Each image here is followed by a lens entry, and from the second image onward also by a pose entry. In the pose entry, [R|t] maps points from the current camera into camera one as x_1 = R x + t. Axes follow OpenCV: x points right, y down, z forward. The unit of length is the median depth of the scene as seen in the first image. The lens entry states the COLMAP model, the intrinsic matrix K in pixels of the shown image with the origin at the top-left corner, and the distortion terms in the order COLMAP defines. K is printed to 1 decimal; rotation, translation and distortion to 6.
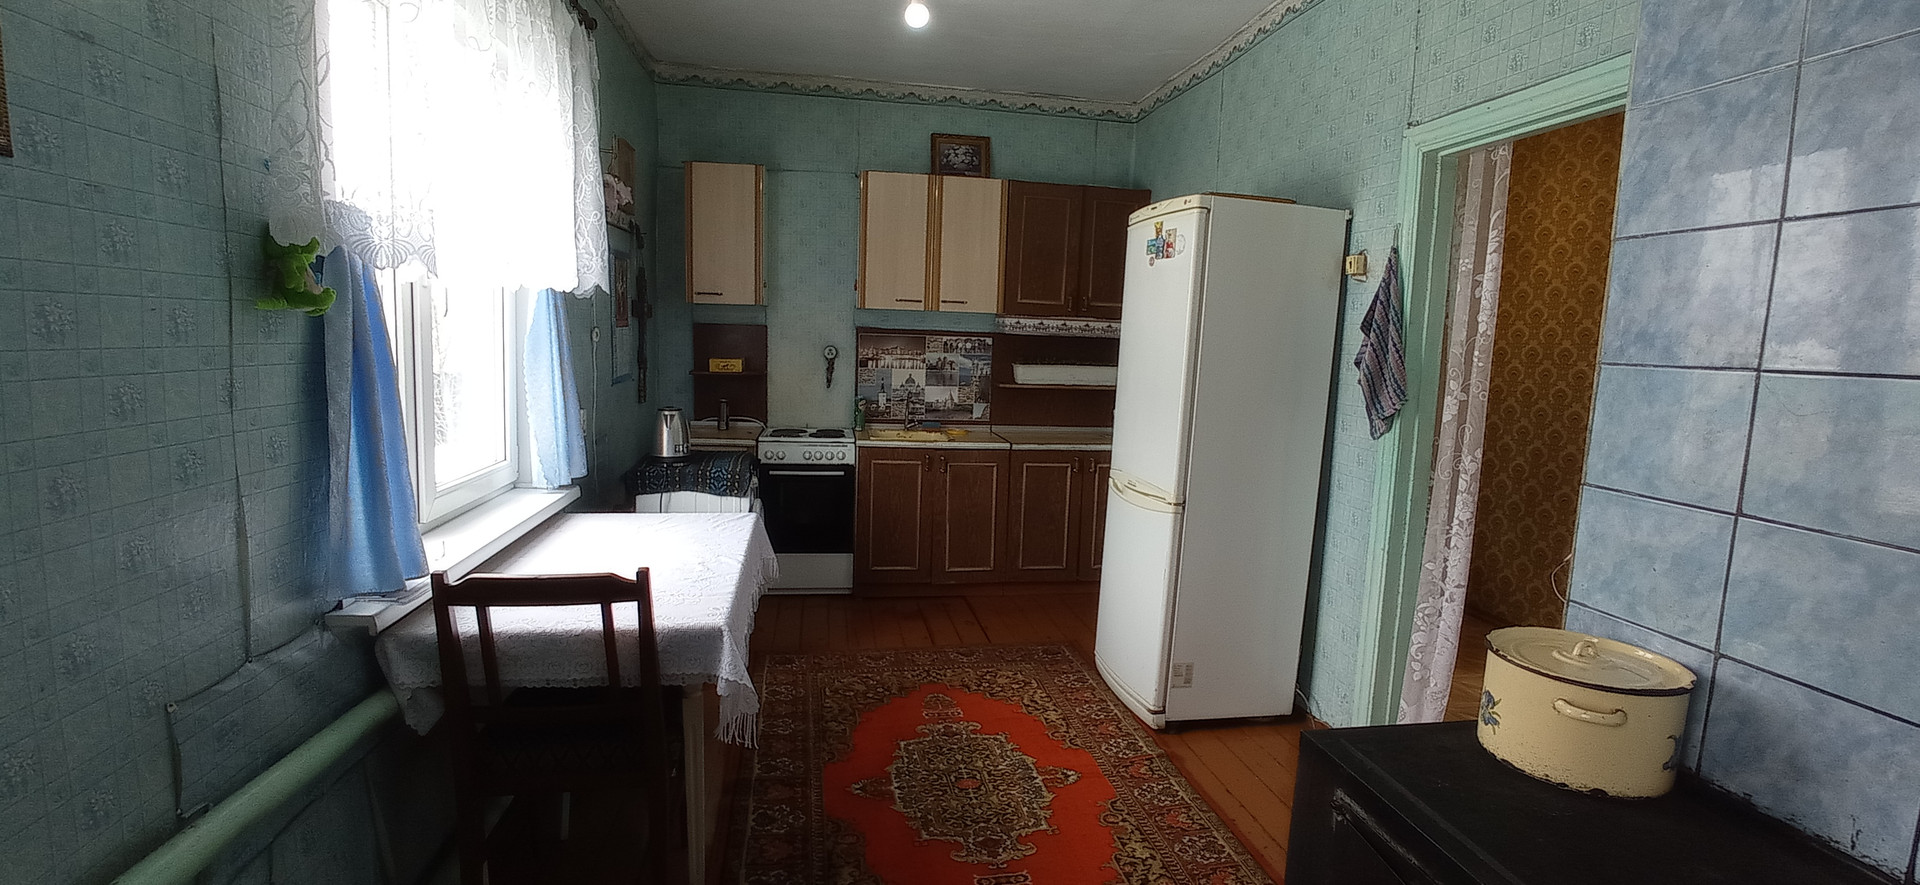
lens RADIAL K [[860.4, 0, 951.4], [0, 860.4, 438.5], [0, 0, 1]] dist [-0.030370, 0.006606]
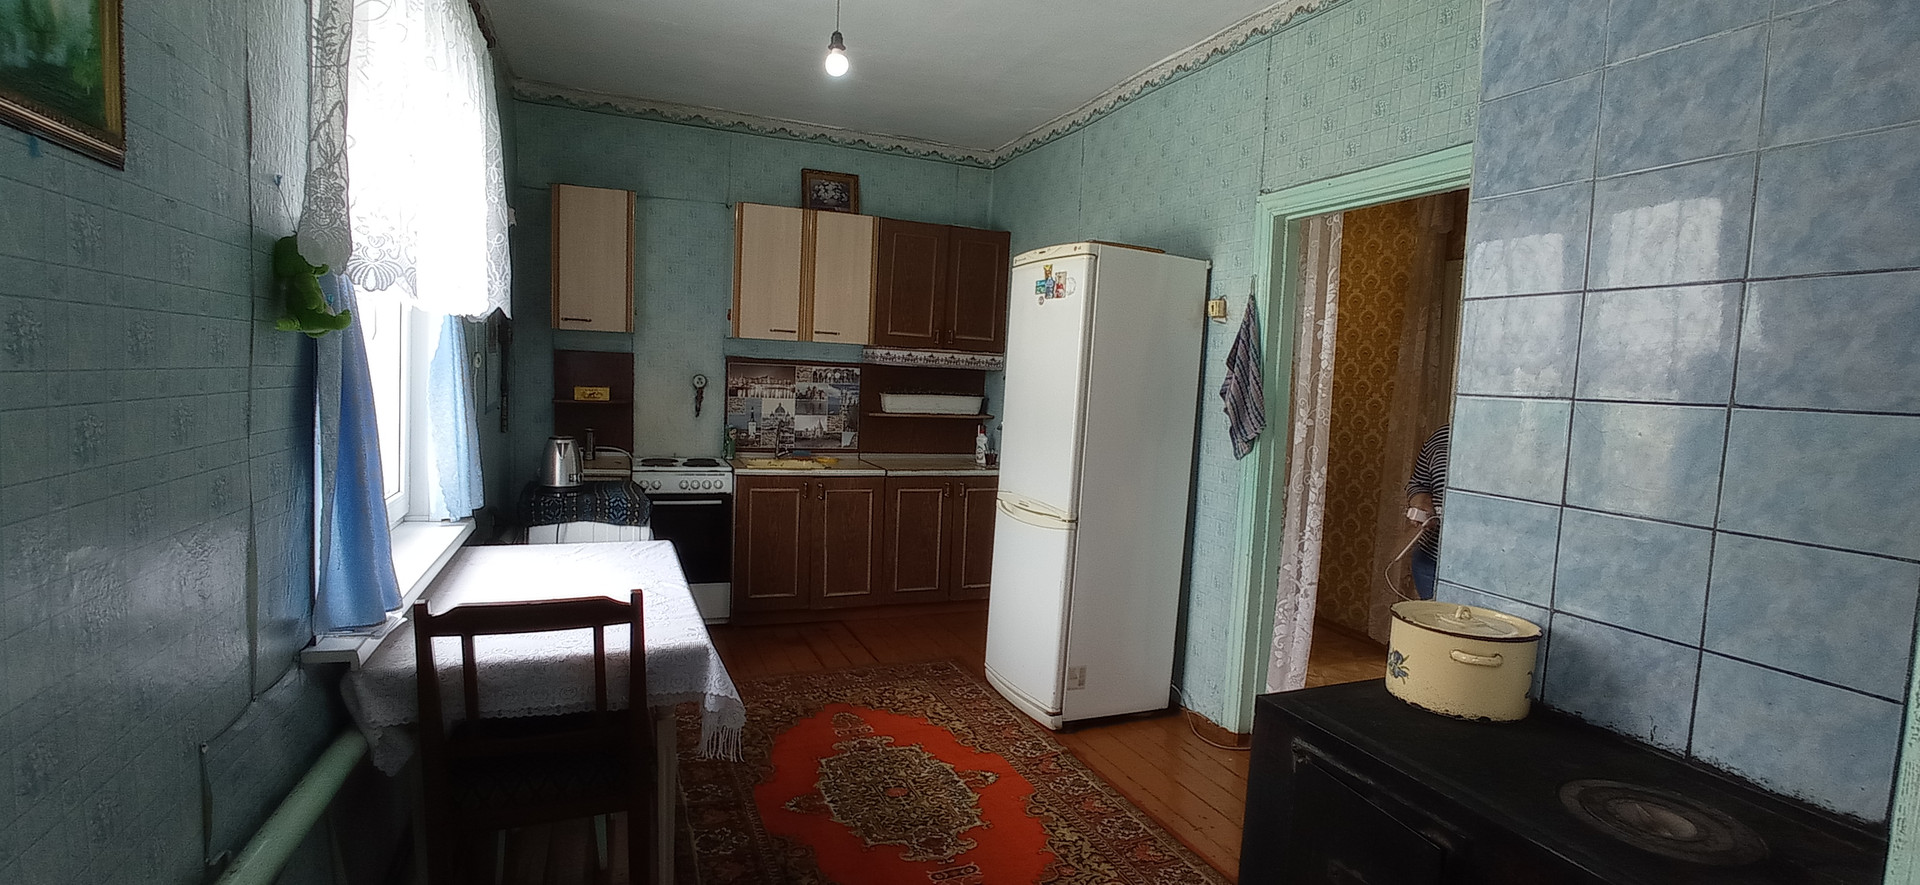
lens RADIAL K [[860.4, 0, 955.4], [0, 860.4, 436.9], [0, 0, 1]] dist [-0.030370, 0.006606]
pose [[0.976976, -0.005900, 0.213267, -0.134787], [0.013687, 0.999292, -0.035055, 0.006261], [-0.212909, 0.037167, 0.976365, -0.056168]]
